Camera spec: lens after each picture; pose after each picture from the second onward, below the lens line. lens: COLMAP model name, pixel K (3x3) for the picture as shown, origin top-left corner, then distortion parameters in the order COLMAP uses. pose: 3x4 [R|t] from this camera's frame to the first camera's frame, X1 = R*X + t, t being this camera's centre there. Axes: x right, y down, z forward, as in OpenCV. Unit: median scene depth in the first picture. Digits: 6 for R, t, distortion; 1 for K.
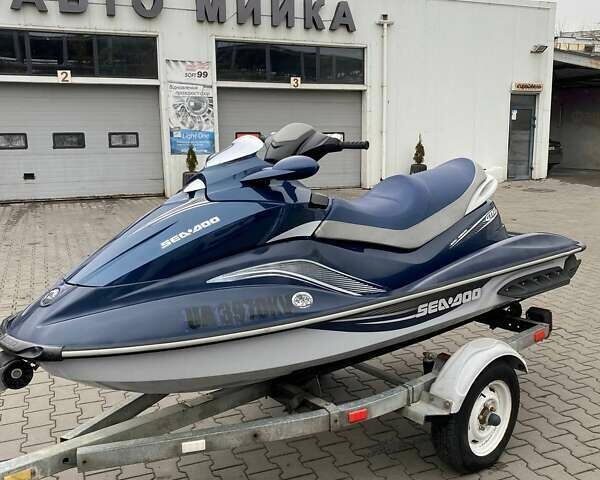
lens RADIAL K [[605.4, 0, 286.0], [0, 605.4, 240.6], [0, 0, 1]] dist [0.124203, -0.257104]
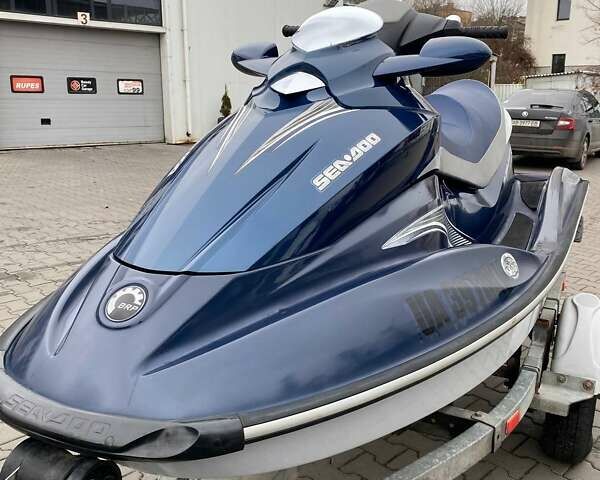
lens RADIAL K [[605.4, 0, 286.0], [0, 605.4, 240.6], [0, 0, 1]] dist [0.124203, -0.257104]
pose [[0.924592, -0.071709, 0.374148, -0.355257], [0.048190, 0.996250, 0.071855, 0.013890], [-0.377898, -0.048407, 0.924581, 0.431936]]
